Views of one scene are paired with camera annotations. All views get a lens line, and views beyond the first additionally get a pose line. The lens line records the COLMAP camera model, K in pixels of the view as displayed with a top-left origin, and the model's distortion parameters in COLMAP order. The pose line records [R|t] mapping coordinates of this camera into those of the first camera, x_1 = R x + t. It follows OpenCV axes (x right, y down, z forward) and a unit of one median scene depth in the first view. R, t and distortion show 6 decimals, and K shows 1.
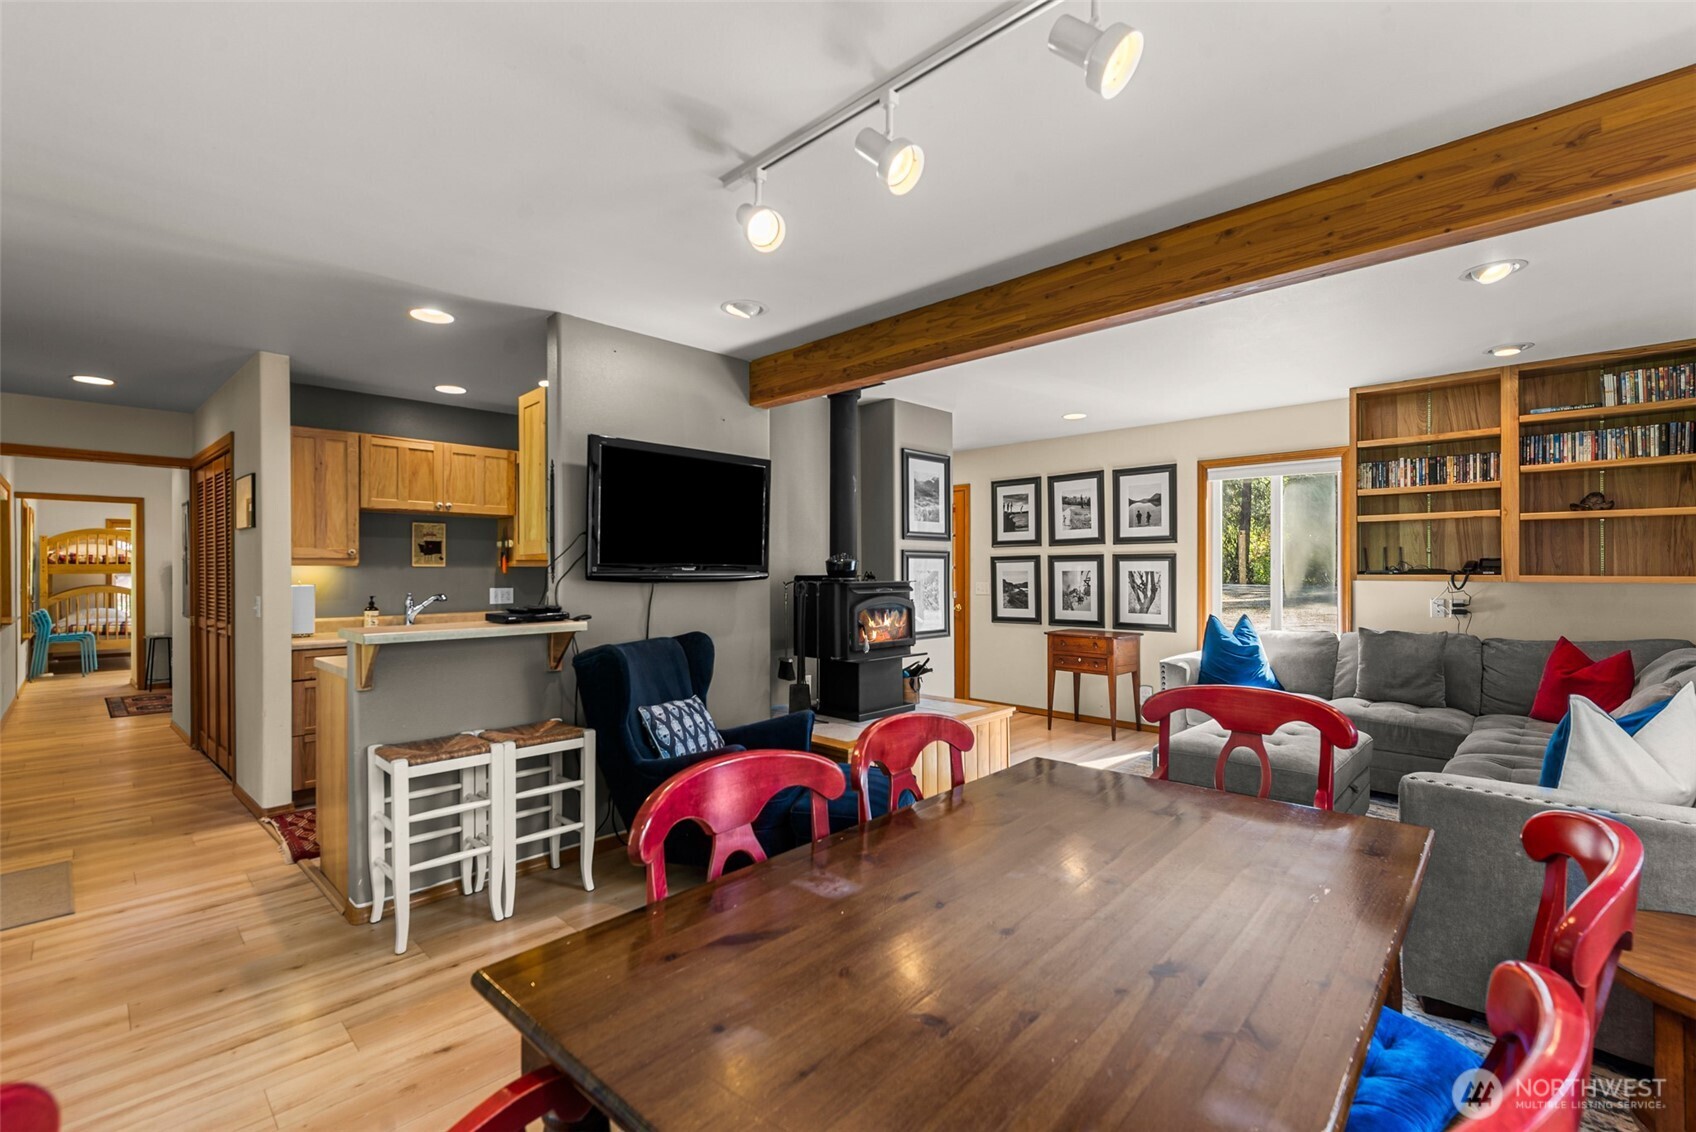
lens RADIAL K [[744.3, 0, 865.8], [0, 744.3, 570.3], [0, 0, 1]] dist [-0.001181, 0.000917]
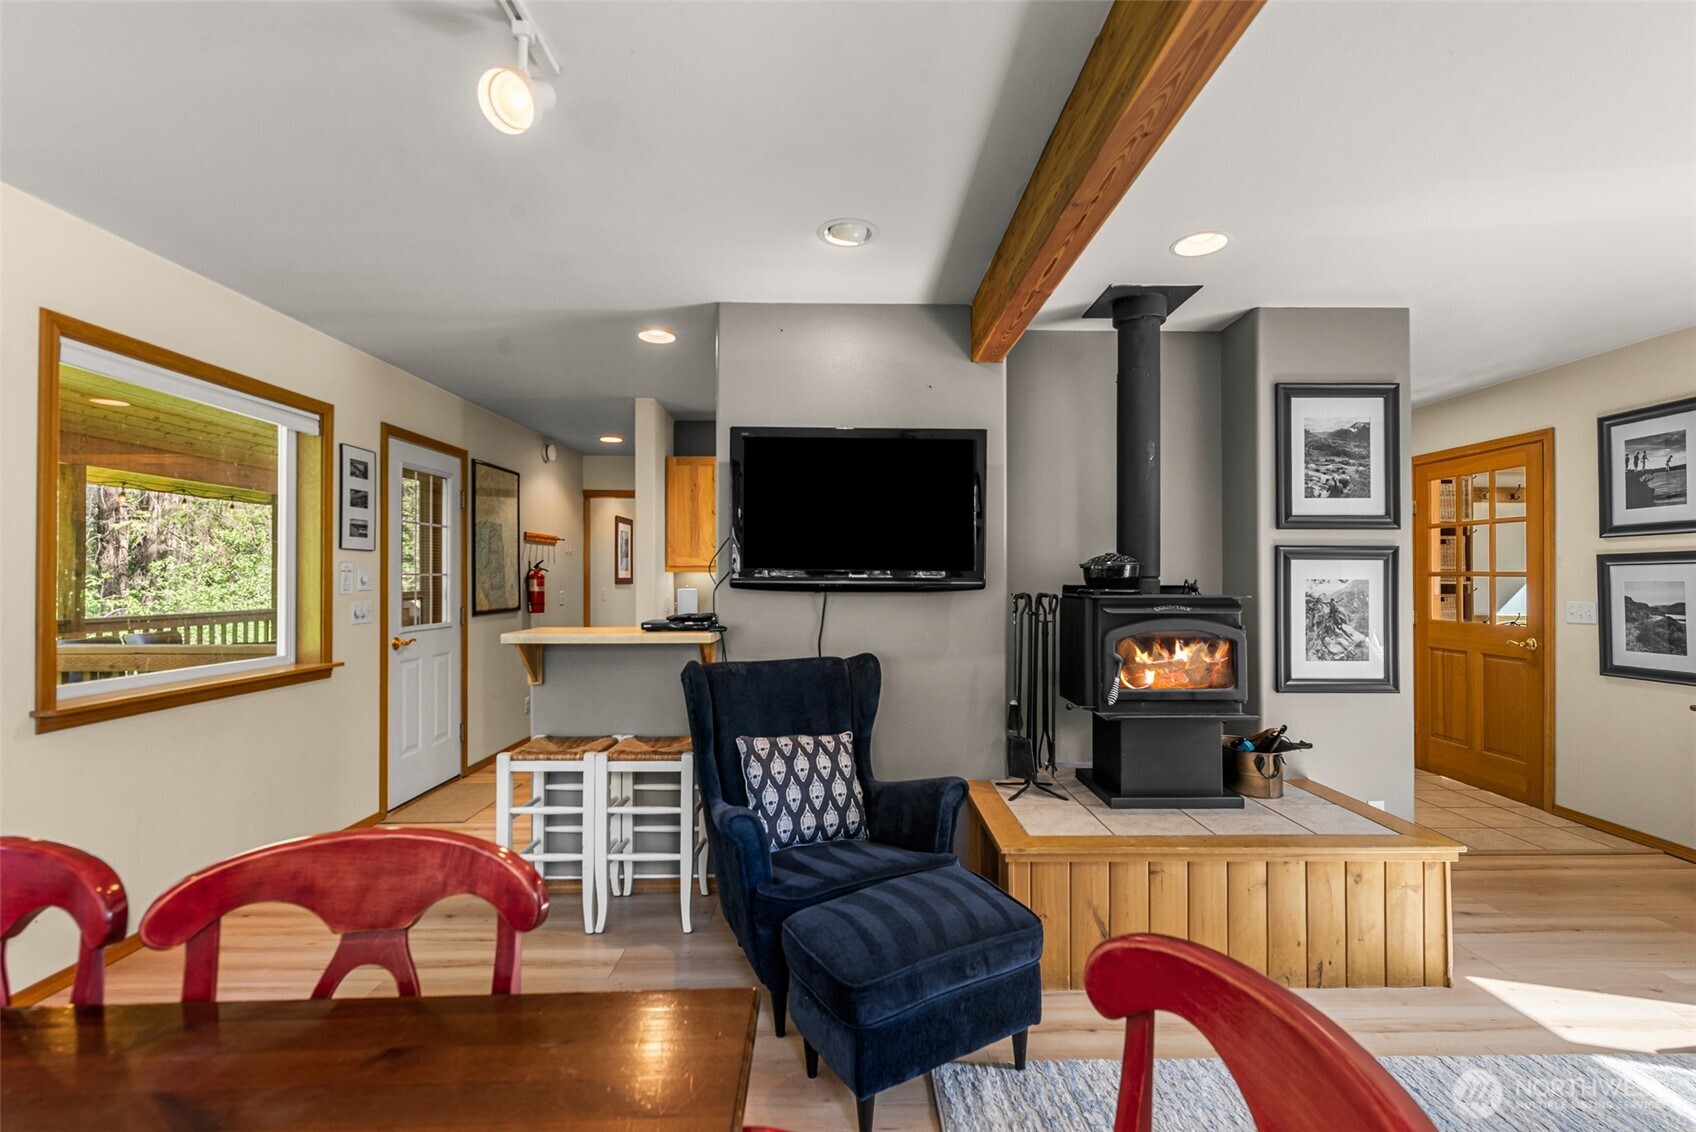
lens RADIAL K [[744.3, 0, 845.4], [0, 744.3, 578.1], [0, 0, 1]] dist [-0.001181, 0.000917]
pose [[0.694315, -0.001935, -0.719669, 0.285809], [-0.002183, 0.999986, -0.004796, 0.003897], [0.719668, 0.004901, 0.694301, 0.356863]]
